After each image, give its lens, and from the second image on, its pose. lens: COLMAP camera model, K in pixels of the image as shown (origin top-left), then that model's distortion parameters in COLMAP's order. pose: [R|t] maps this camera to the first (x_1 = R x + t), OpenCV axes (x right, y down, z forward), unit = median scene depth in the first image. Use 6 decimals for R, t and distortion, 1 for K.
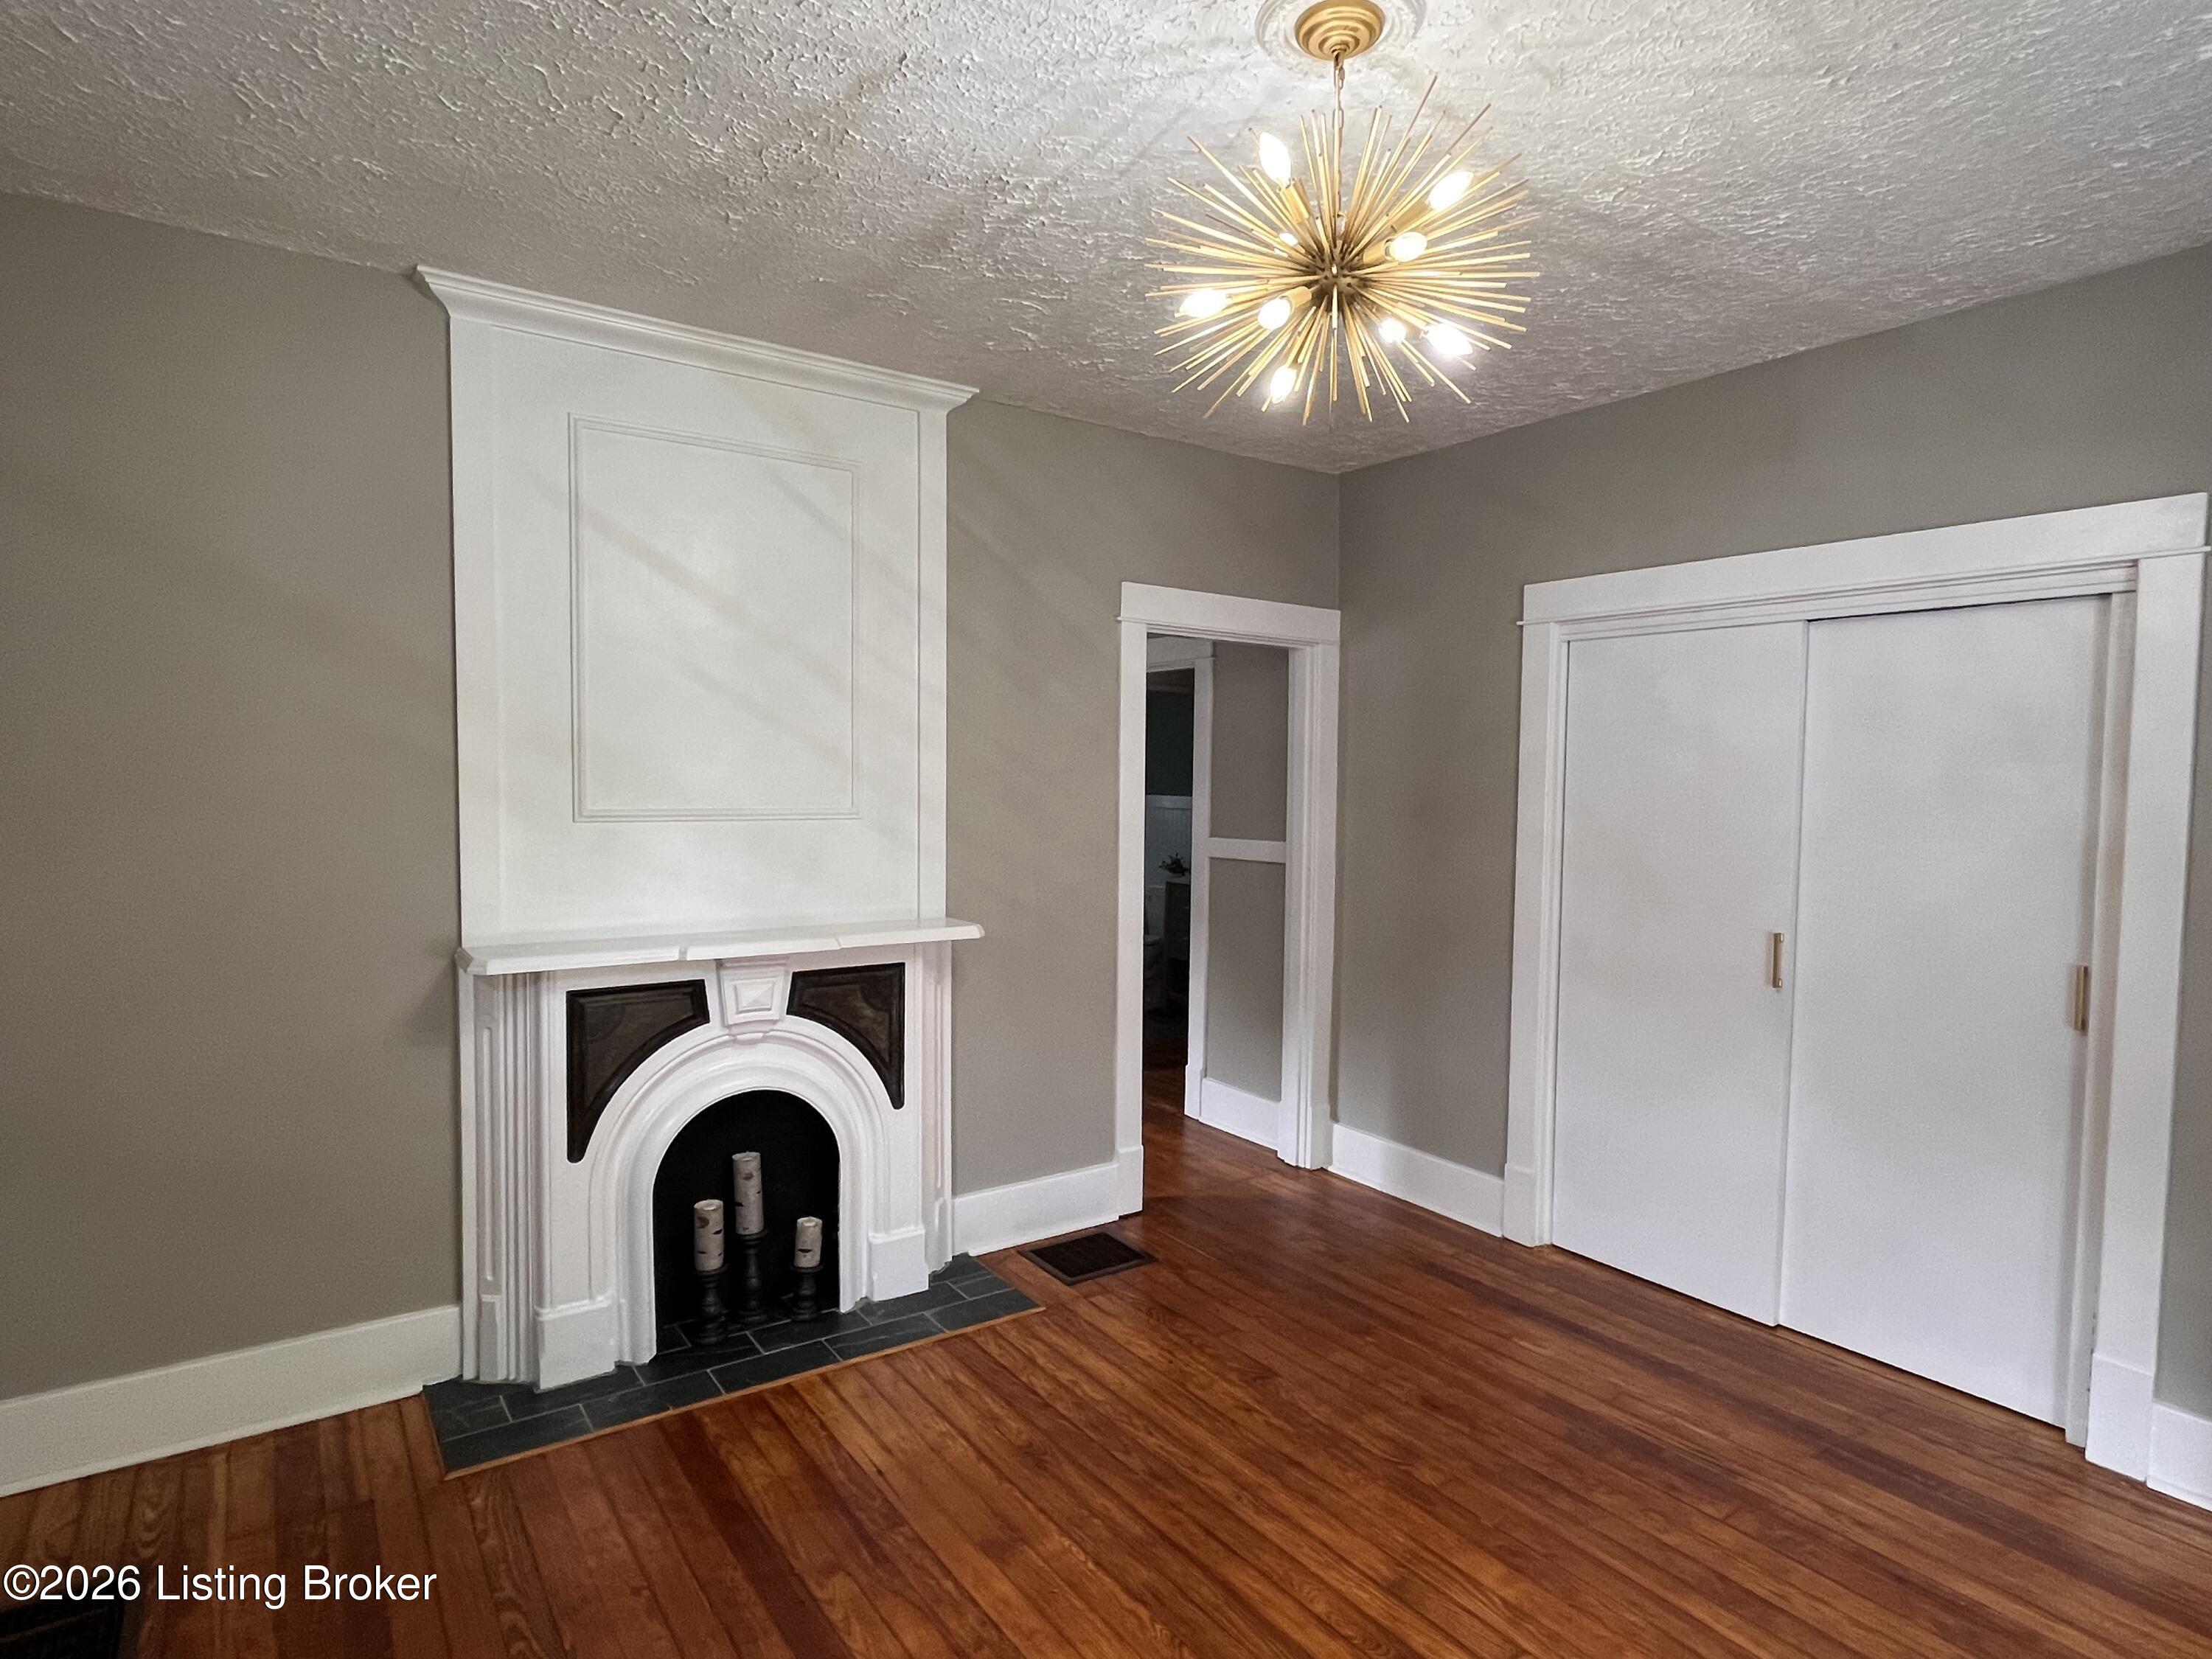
lens RADIAL K [[1195.8, 0, 1094.7], [0, 1195.8, 831.8], [0, 0, 1]] dist [0.001976, -0.000788]
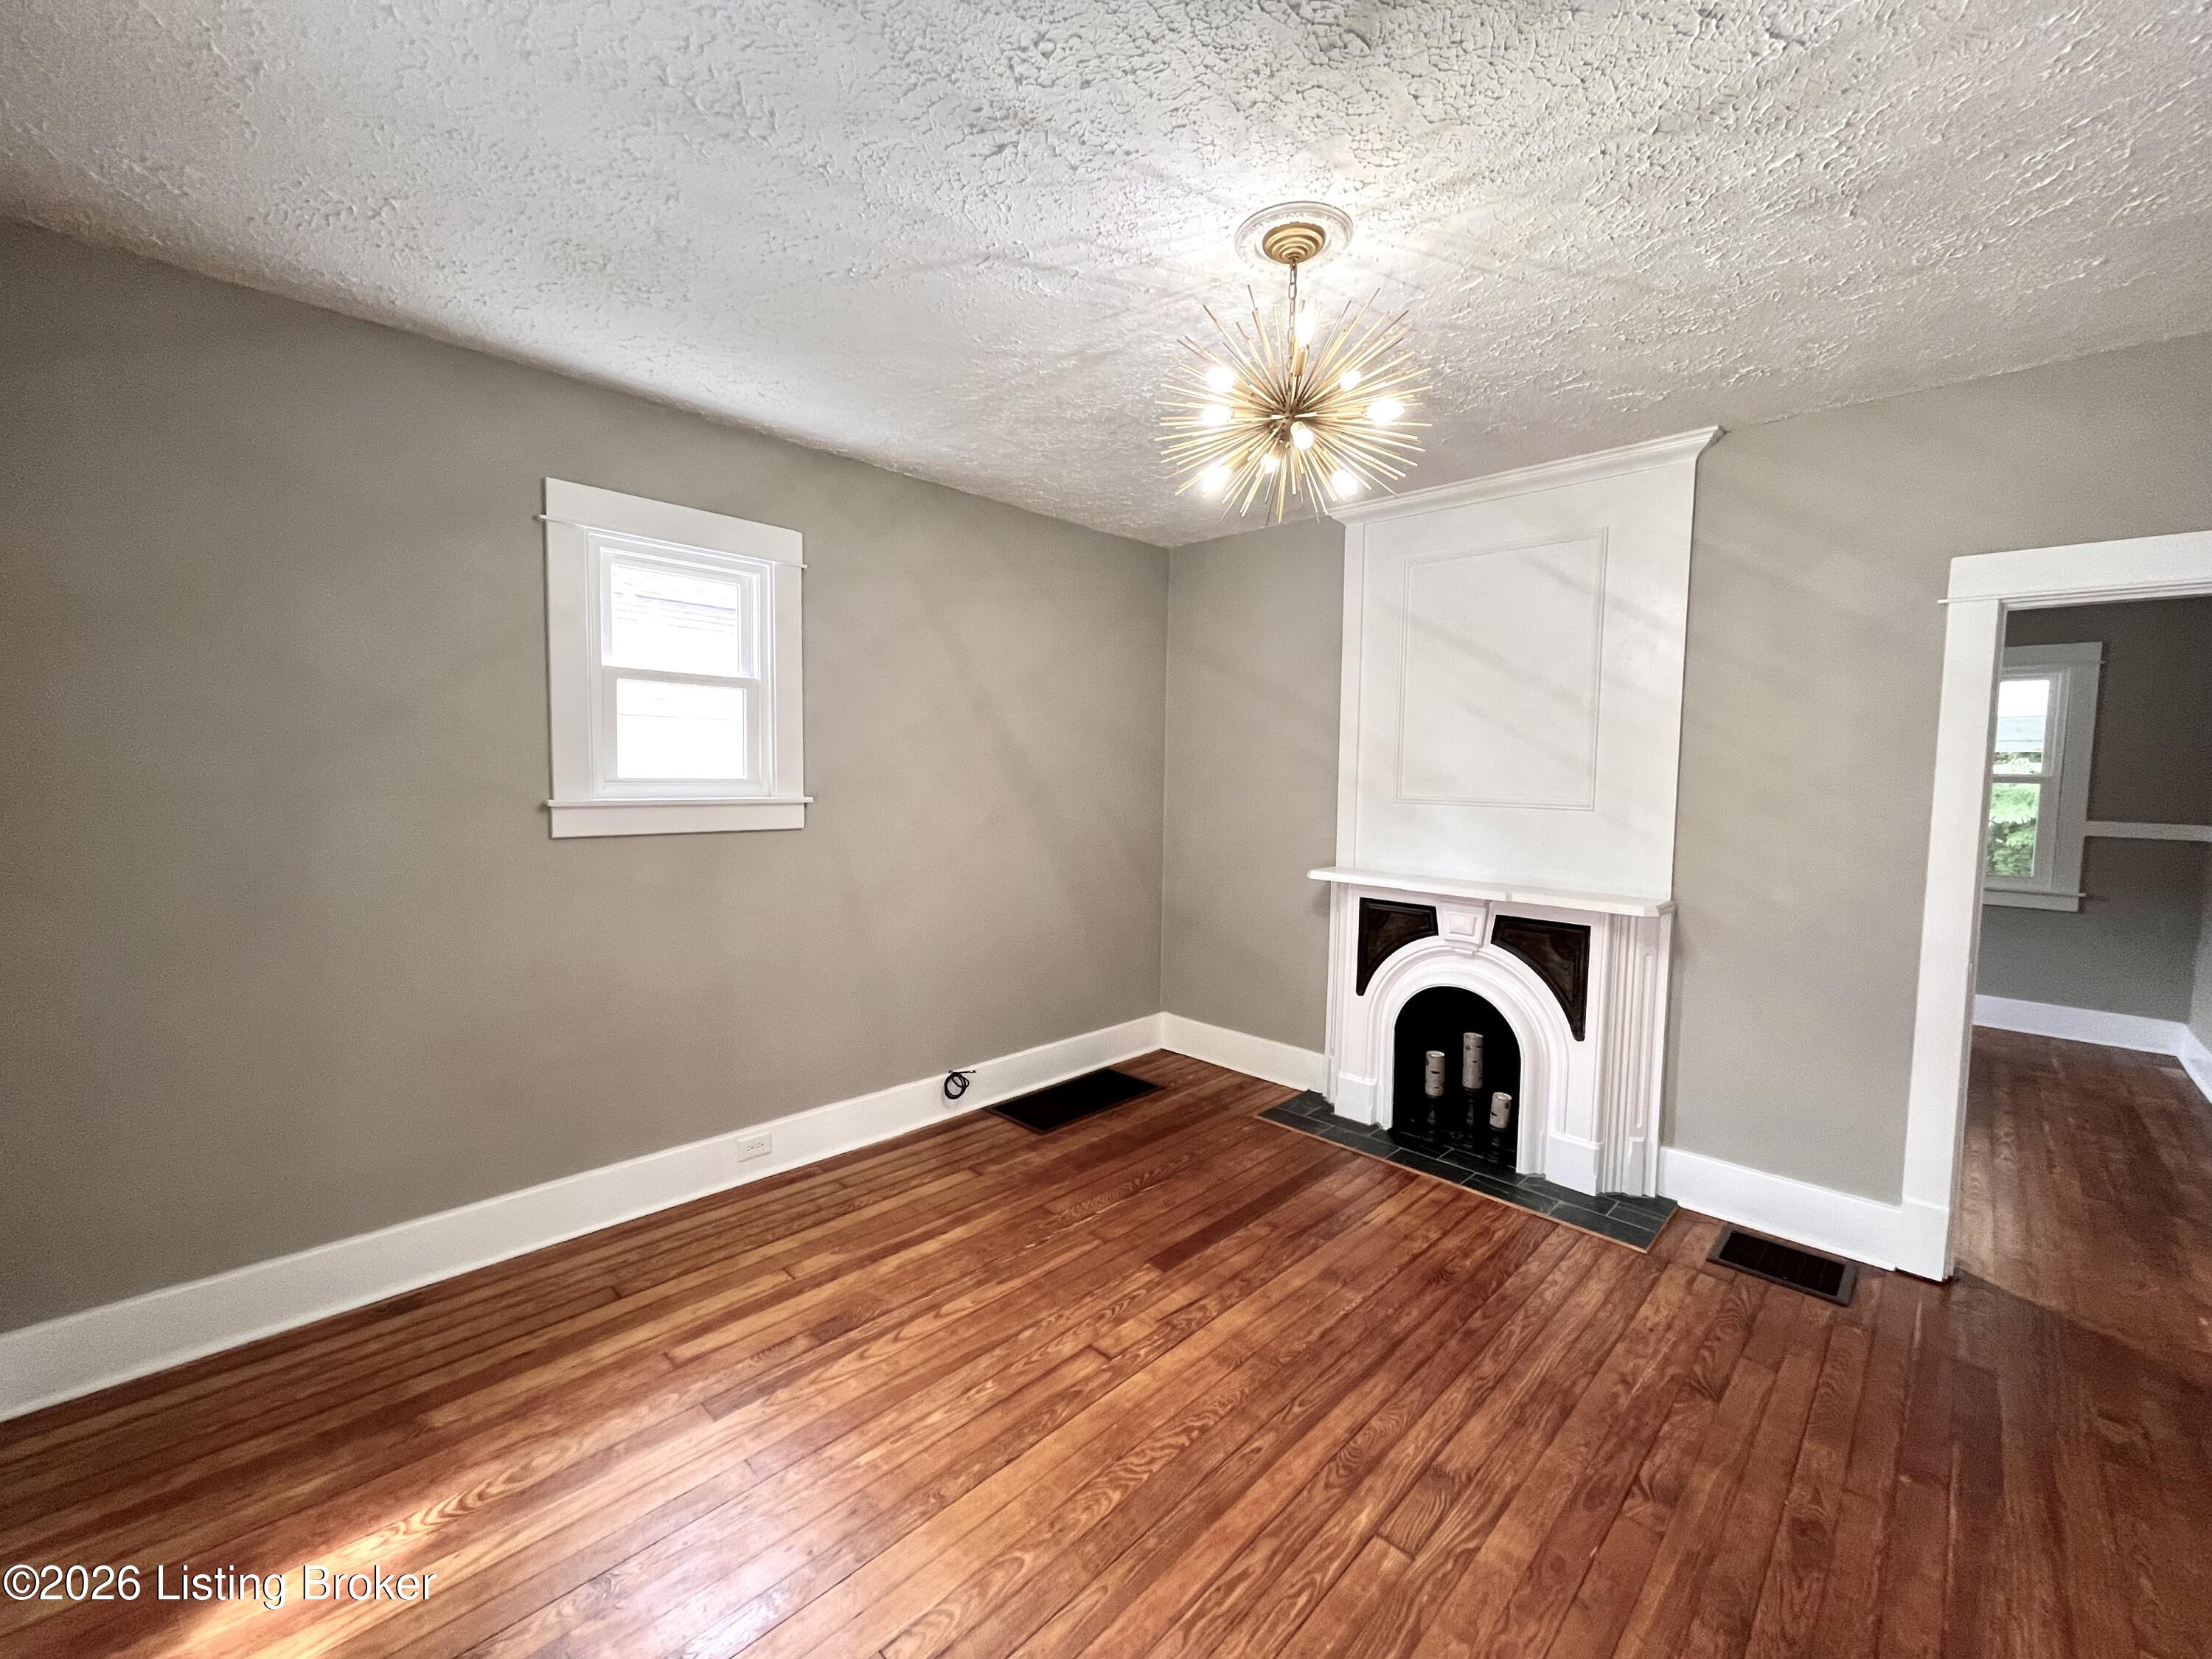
lens RADIAL K [[888.8, 0, 1099.9], [0, 888.8, 829.6], [0, 0, 1]] dist [-0.001152, -0.000012]
pose [[0.186698, 0.059240, -0.980630, 0.717005], [-0.061777, 0.996913, 0.048462, -0.004531], [0.980473, 0.051533, 0.189782, 0.353497]]
